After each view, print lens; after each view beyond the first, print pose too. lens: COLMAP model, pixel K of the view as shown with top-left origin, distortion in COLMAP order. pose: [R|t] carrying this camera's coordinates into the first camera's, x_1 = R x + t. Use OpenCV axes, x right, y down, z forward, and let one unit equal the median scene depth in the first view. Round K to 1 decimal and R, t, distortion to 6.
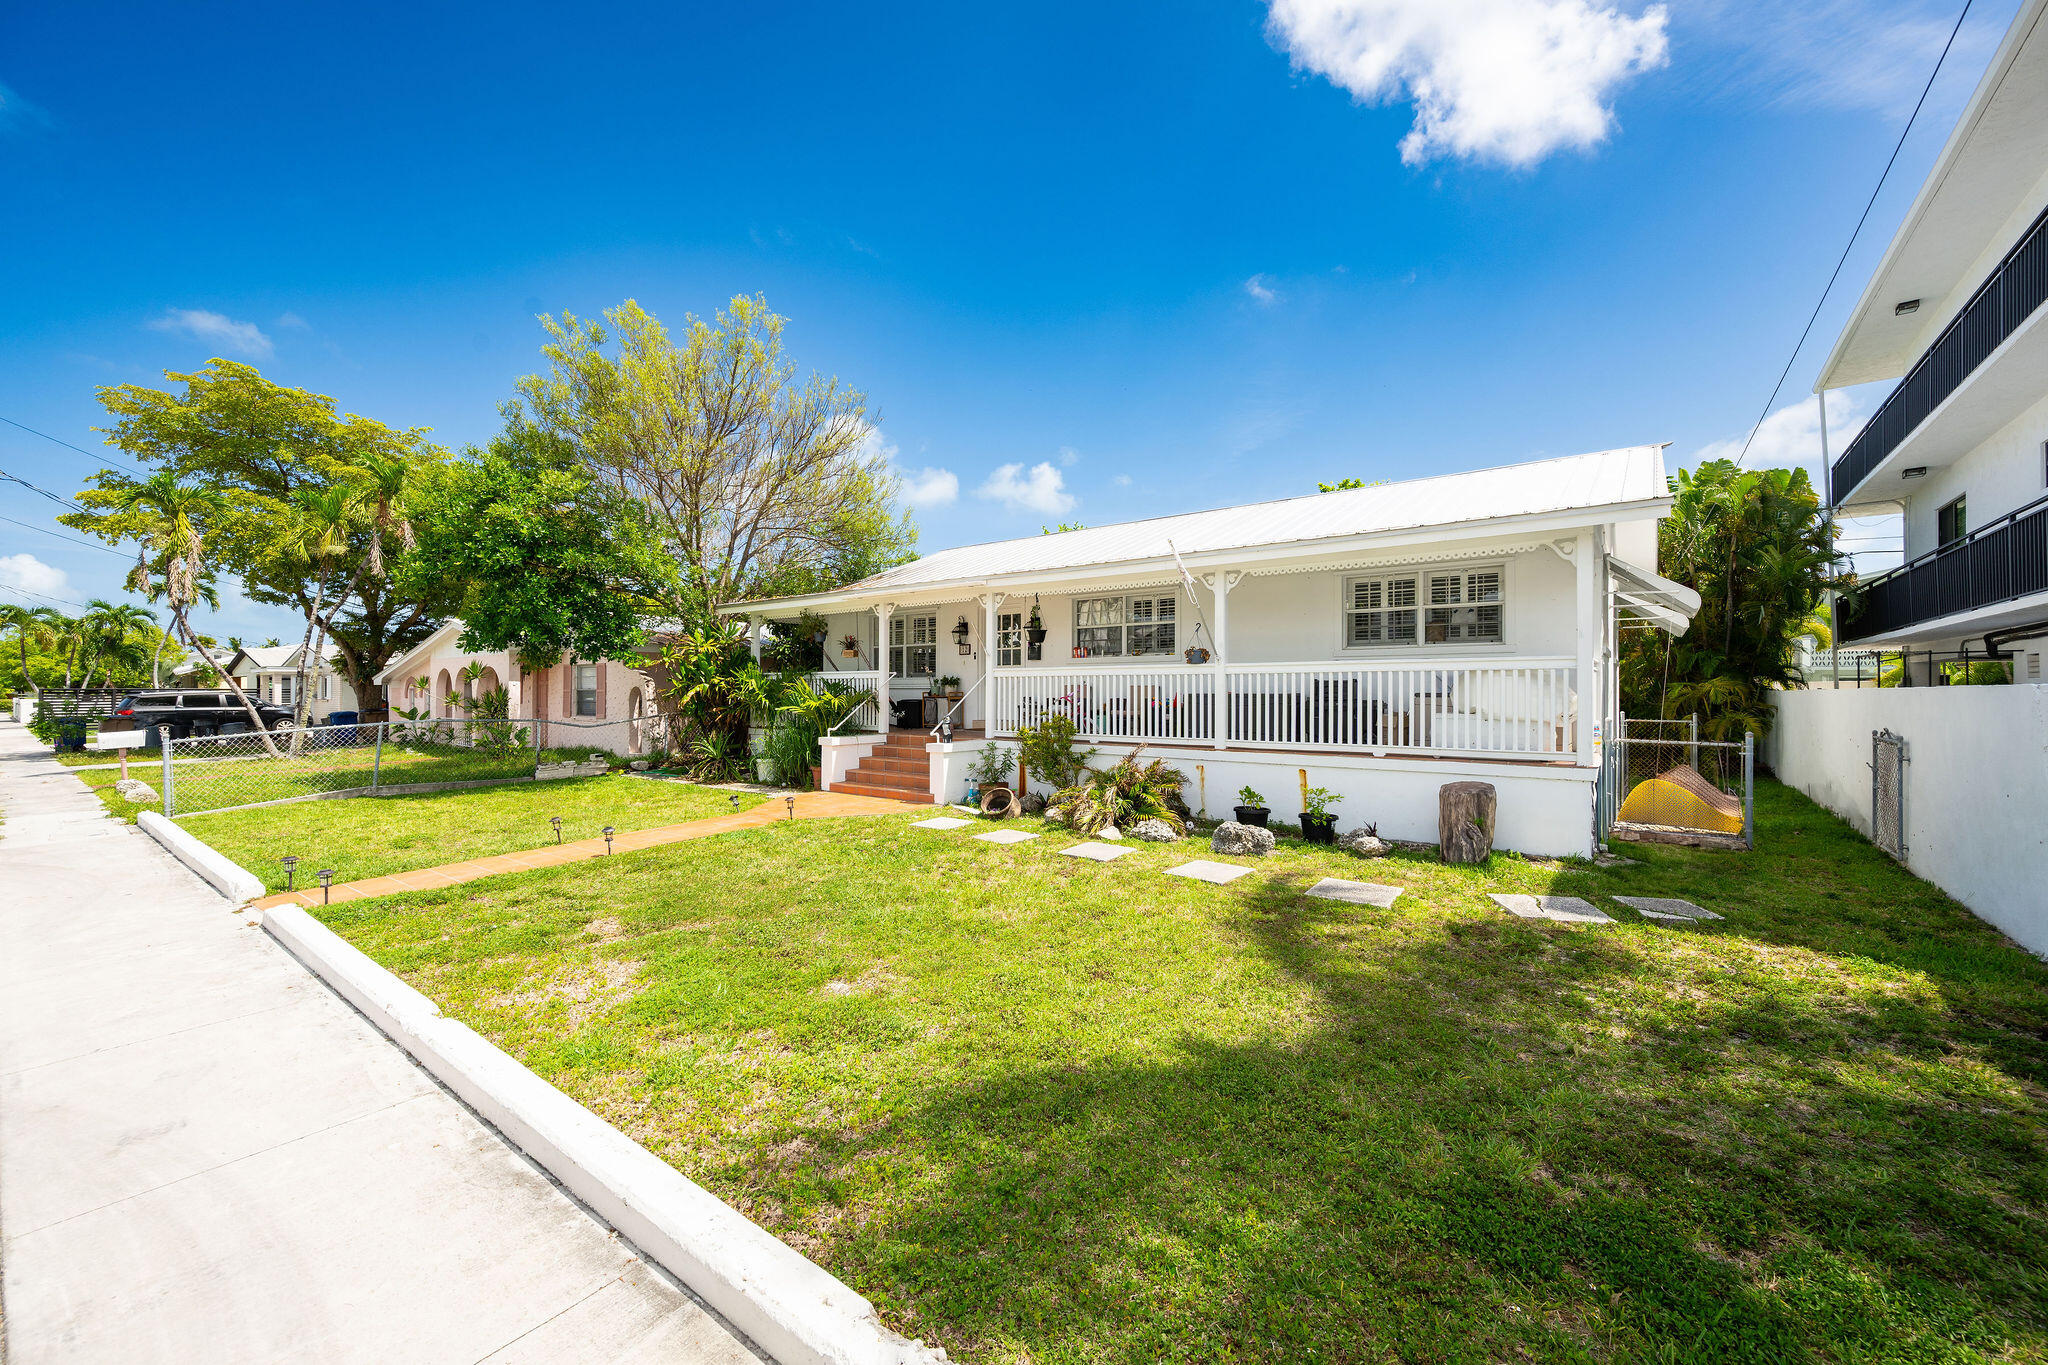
lens RADIAL K [[800.2, 0, 1028.9], [0, 800.2, 690.5], [0, 0, 1]] dist [0.003137, 0.000533]
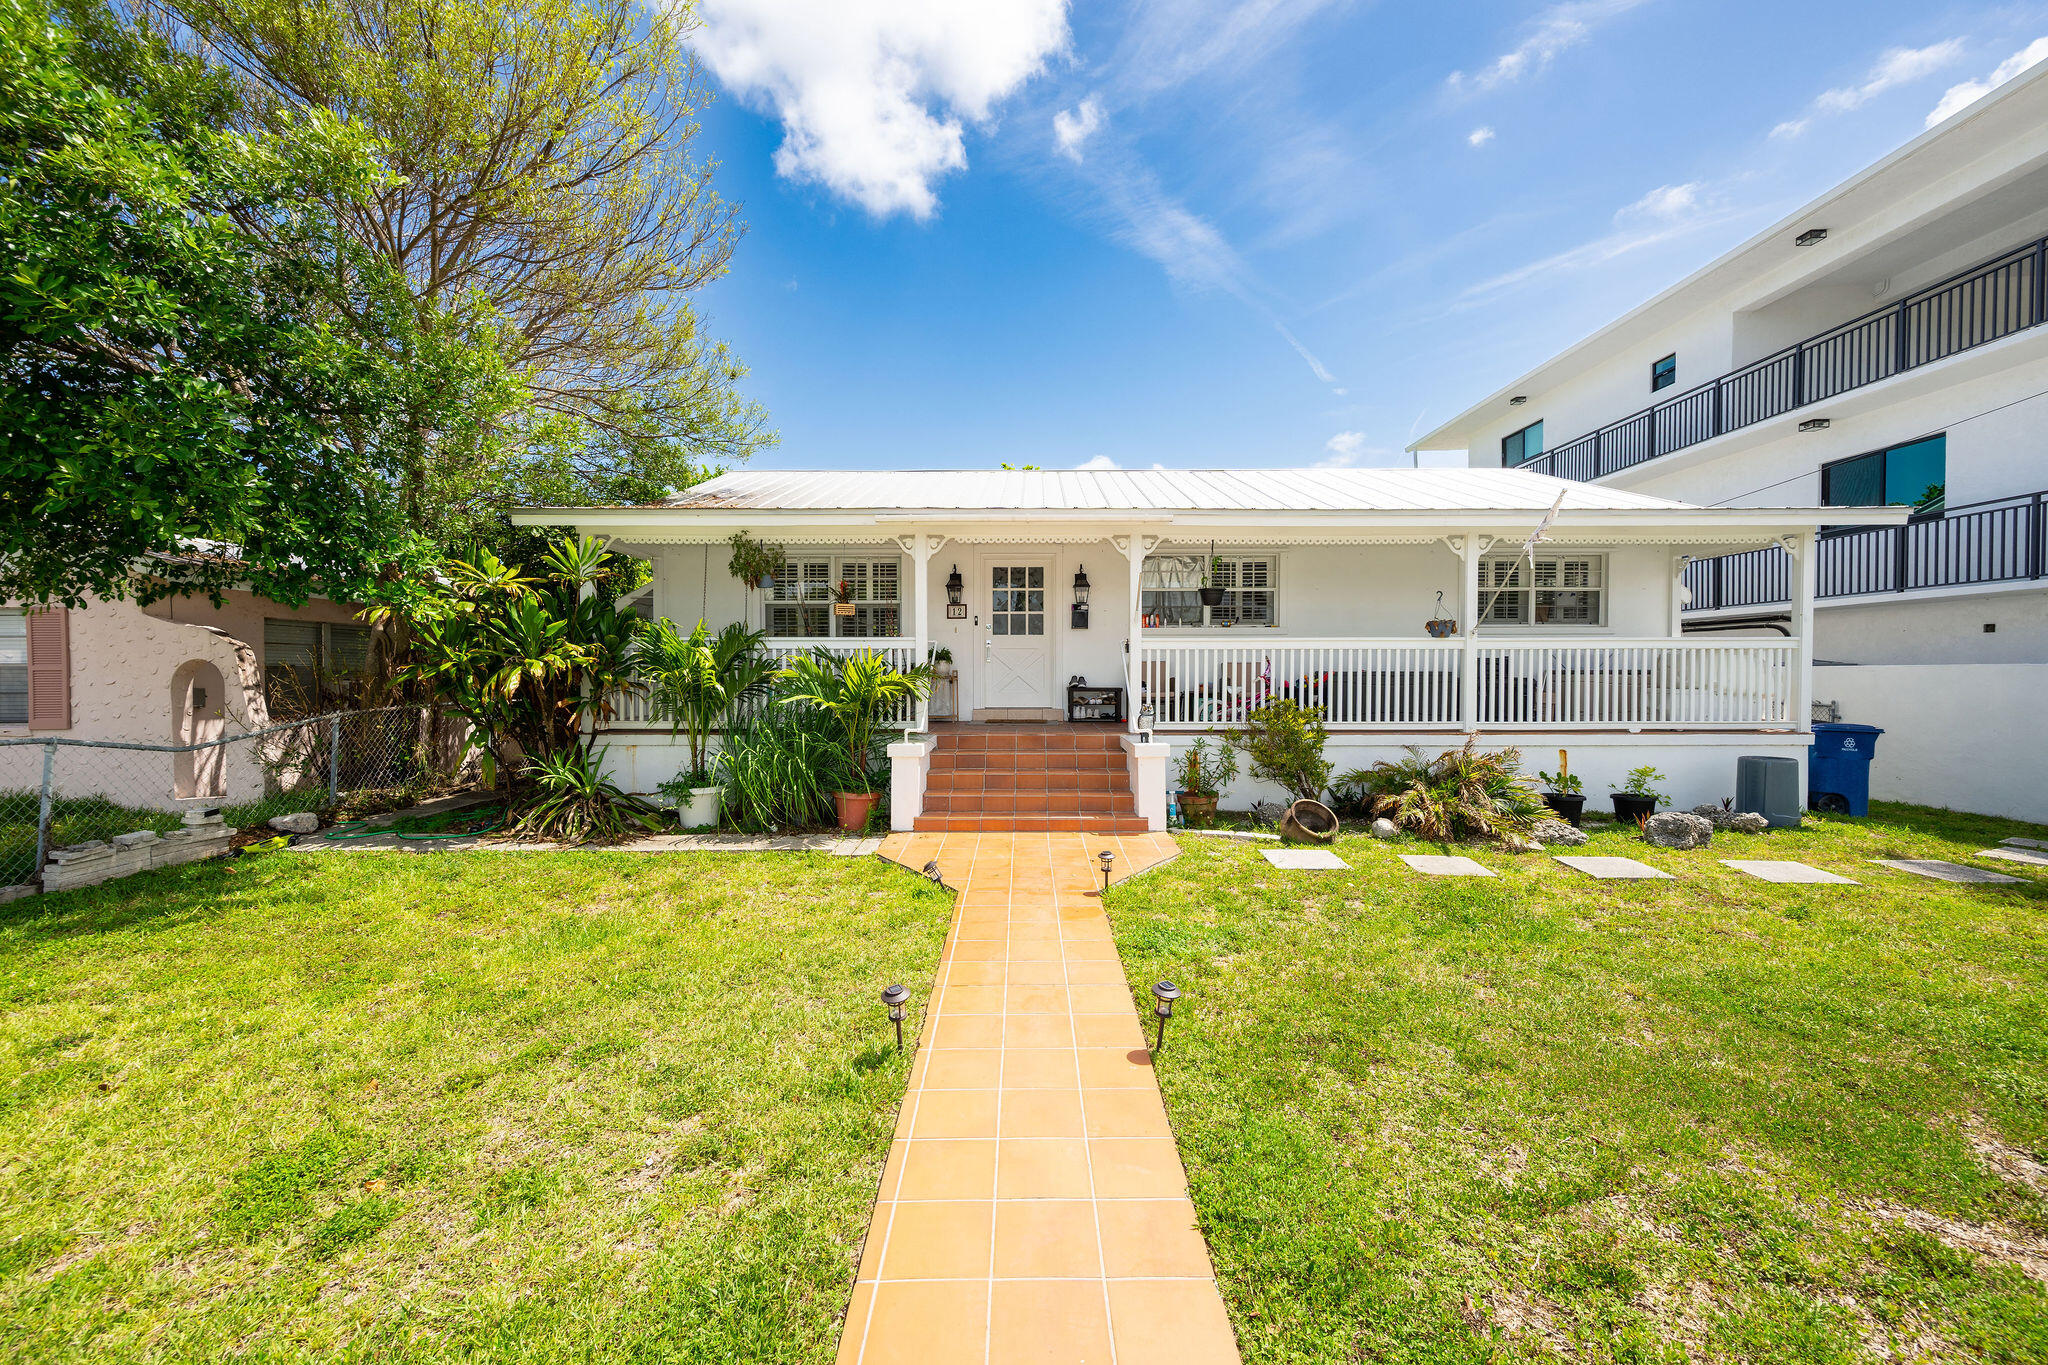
lens RADIAL K [[800.2, 0, 1020.7], [0, 800.2, 676.8], [0, 0, 1]] dist [0.003137, 0.000533]
pose [[0.798268, -0.005902, 0.602273, -0.556517], [0.000489, 0.999958, 0.009151, 0.001582], [-0.602302, -0.007010, 0.798238, 0.461957]]
